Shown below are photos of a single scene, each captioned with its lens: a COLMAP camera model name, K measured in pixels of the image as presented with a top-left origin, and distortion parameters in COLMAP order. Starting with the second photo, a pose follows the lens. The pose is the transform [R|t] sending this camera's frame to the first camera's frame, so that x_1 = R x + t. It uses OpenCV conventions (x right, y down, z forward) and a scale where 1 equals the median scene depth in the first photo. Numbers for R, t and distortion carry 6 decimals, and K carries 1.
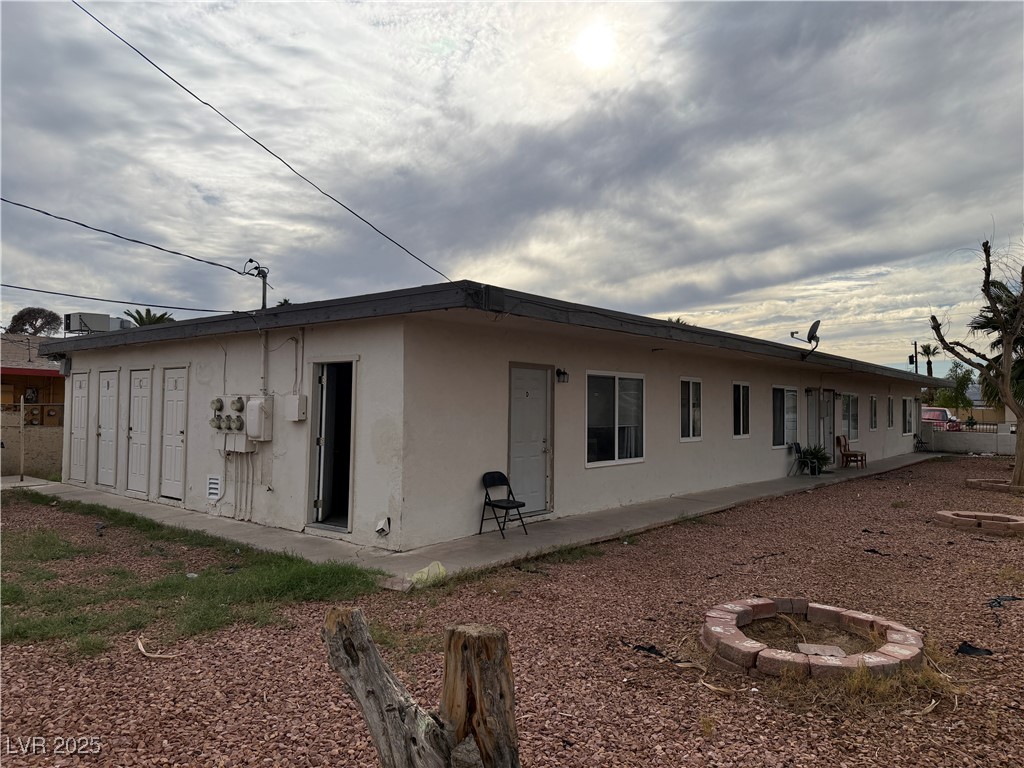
lens RADIAL K [[712.2, 0, 512.0], [0, 712.2, 384.0], [0, 0, 1]] dist [0.079682, -0.108820]
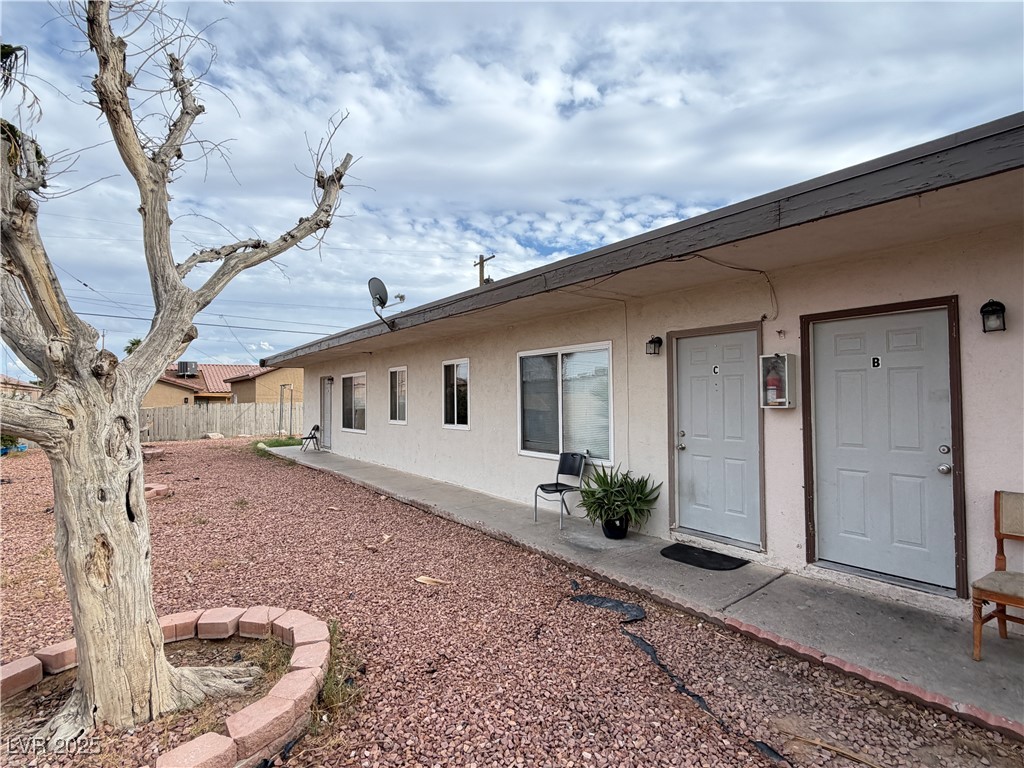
lens RADIAL K [[497.1, 0, 512.0], [0, 497.1, 384.0], [0, 0, 1]] dist [-0.001448, 0.000076]
pose [[-0.219243, -0.031066, -0.975176, 2.100812], [0.044520, 0.998133, -0.041807, 0.126024], [0.974654, -0.052581, -0.217450, 2.912001]]
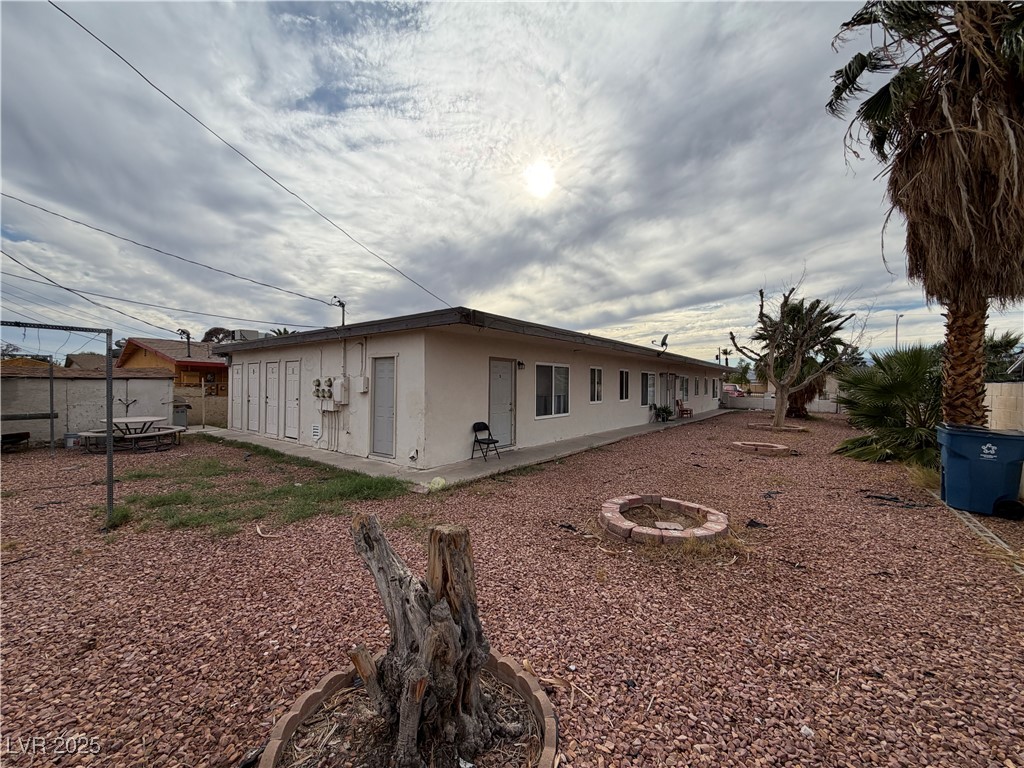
lens RADIAL K [[406.7, 0, 512.0], [0, 406.7, 384.0], [0, 0, 1]] dist [0.000752, -0.000013]
pose [[0.999204, -0.002762, 0.039798, 0.016012], [0.001531, 0.999521, 0.030921, 0.004096], [-0.039864, -0.030836, 0.998729, 0.048258]]
